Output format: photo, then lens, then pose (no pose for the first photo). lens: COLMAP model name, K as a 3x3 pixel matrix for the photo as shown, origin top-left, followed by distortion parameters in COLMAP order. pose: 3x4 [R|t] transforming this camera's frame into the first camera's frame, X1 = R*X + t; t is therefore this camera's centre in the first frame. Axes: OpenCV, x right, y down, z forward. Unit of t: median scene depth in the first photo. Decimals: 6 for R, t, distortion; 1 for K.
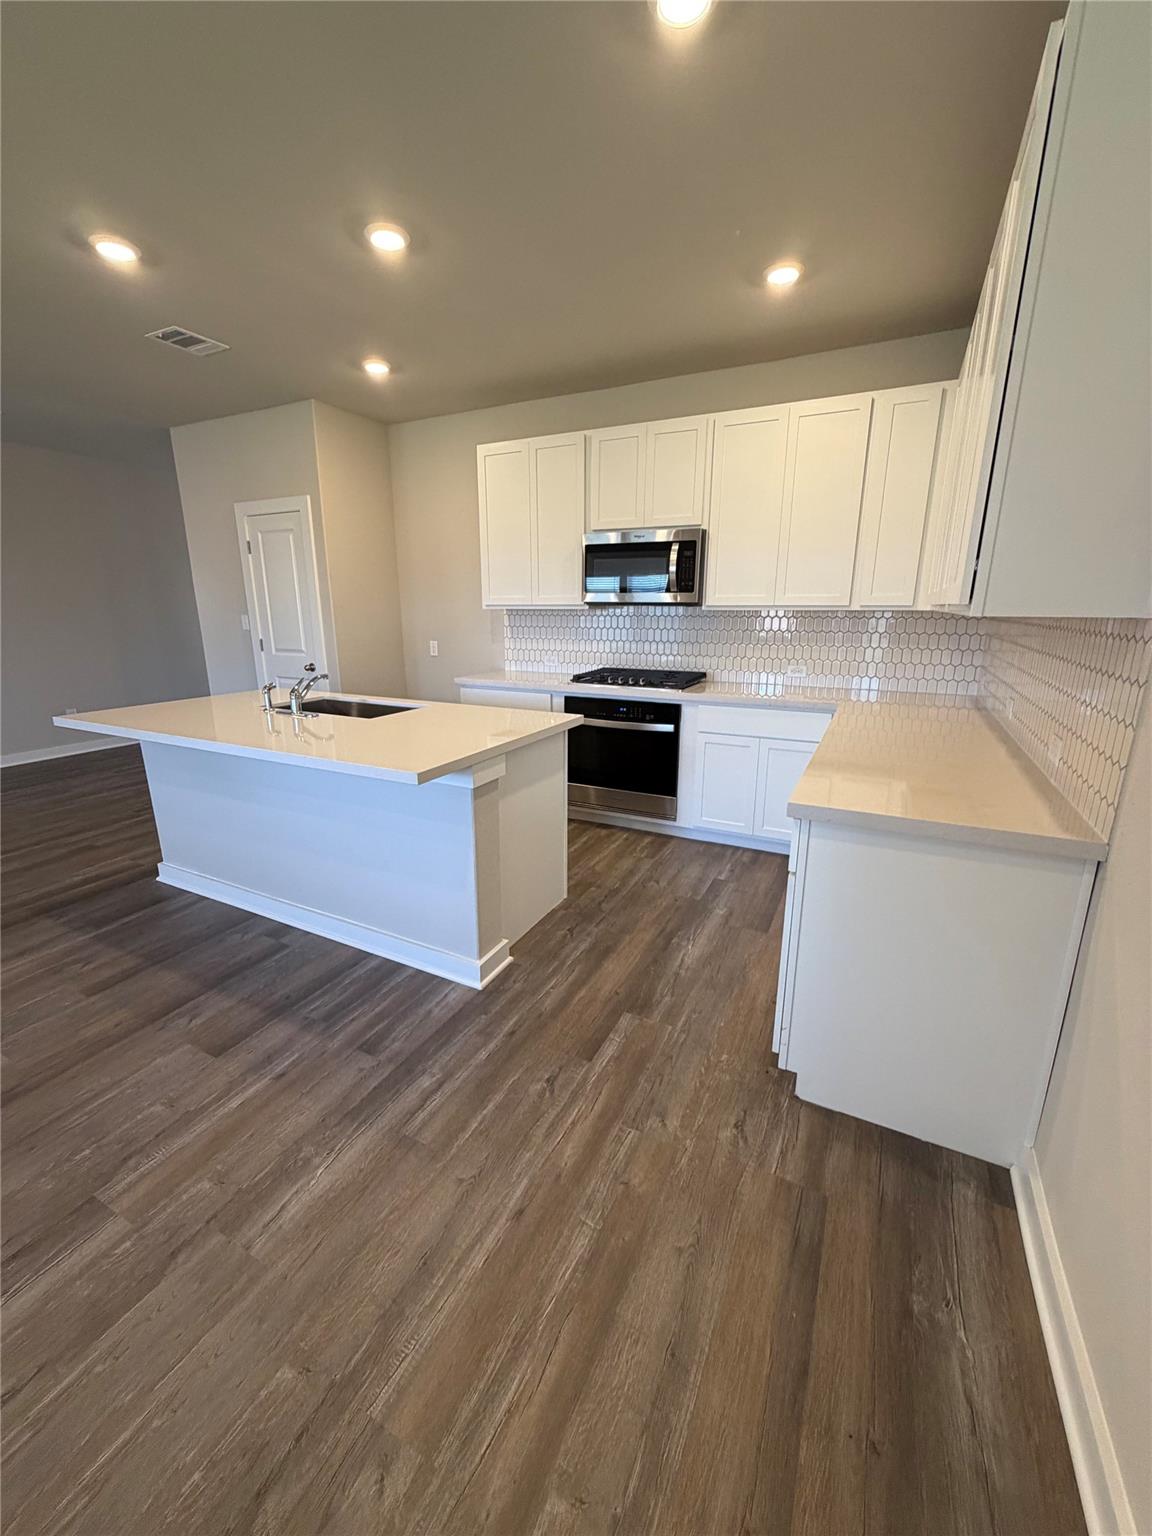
lens RADIAL K [[611.3, 0, 576.0], [0, 611.3, 768.0], [0, 0, 1]] dist [0.000750, 0.000927]
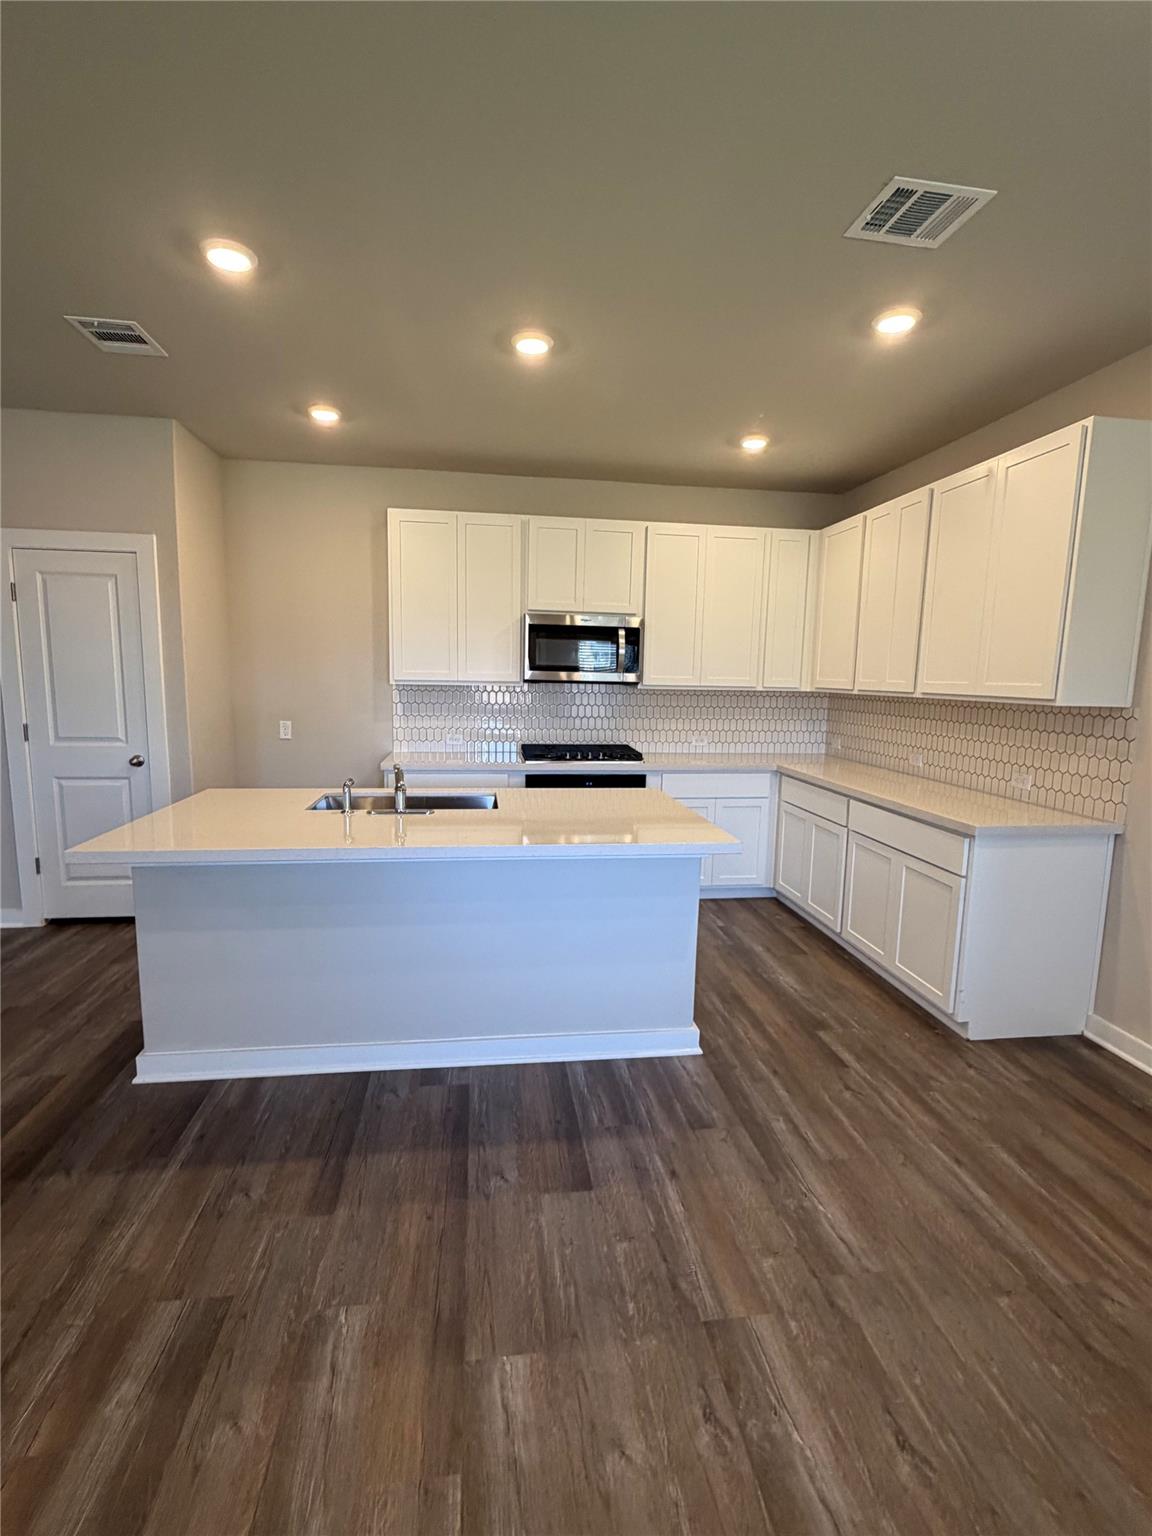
lens RADIAL K [[703.3, 0, 575.8], [0, 703.3, 773.3], [0, 0, 1]] dist [0.003744, -0.000008]
pose [[0.822331, -0.063508, 0.565454, -1.028469], [0.127579, 0.989030, -0.074456, -0.048628], [-0.554523, 0.133367, 0.821412, 0.078332]]
